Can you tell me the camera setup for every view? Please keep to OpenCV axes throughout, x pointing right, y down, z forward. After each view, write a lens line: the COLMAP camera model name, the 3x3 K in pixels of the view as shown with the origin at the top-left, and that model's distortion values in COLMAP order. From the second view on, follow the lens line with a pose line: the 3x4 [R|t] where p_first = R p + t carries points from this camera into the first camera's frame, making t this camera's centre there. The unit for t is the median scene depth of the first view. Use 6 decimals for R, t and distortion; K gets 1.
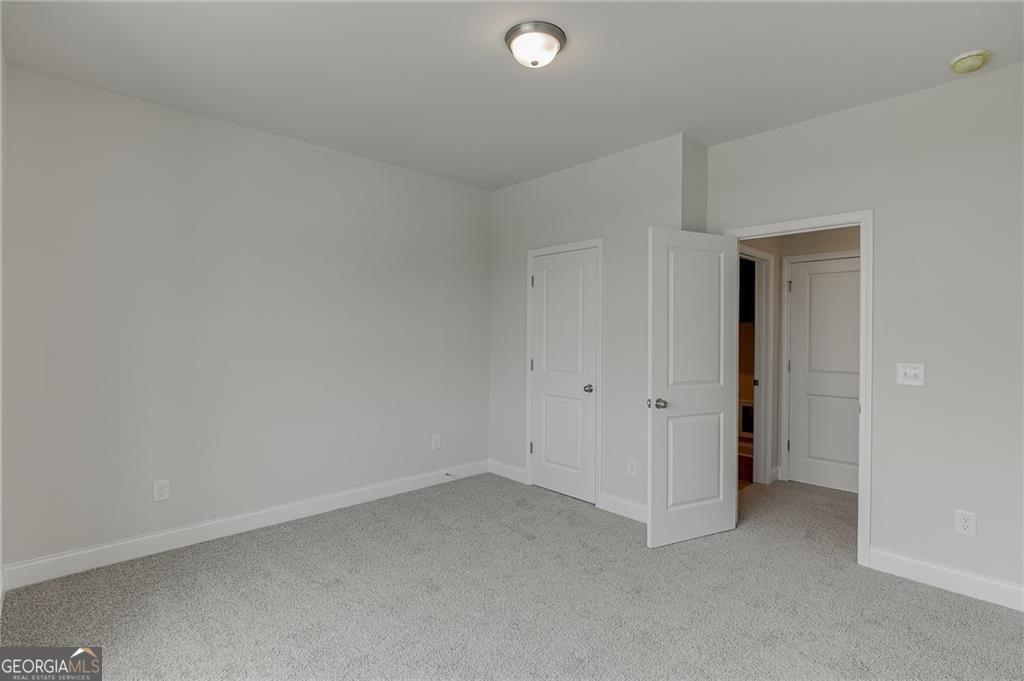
lens RADIAL K [[490.6, 0, 512.0], [0, 490.6, 340.5], [0, 0, 1]] dist [-0.000448, -0.000034]
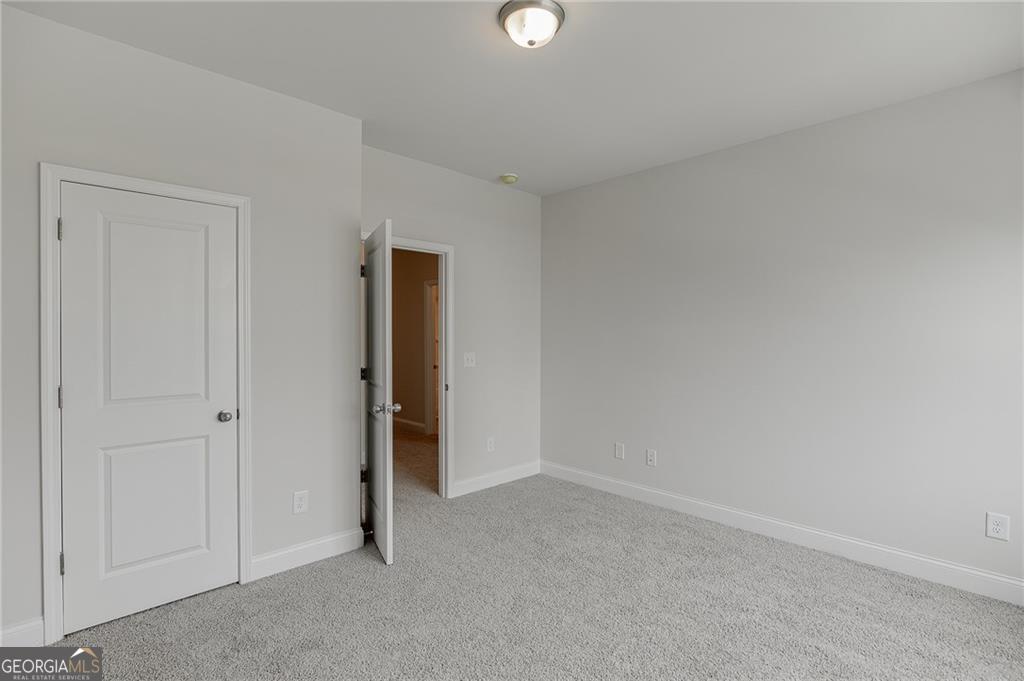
lens RADIAL K [[490.6, 0, 512.0], [0, 490.6, 340.5], [0, 0, 1]] dist [-0.000448, -0.000034]
pose [[0.001144, -0.014257, 0.999898, -0.525843], [0.015452, 0.999779, 0.014237, -0.008578], [-0.999880, 0.015434, 0.001364, 0.624735]]
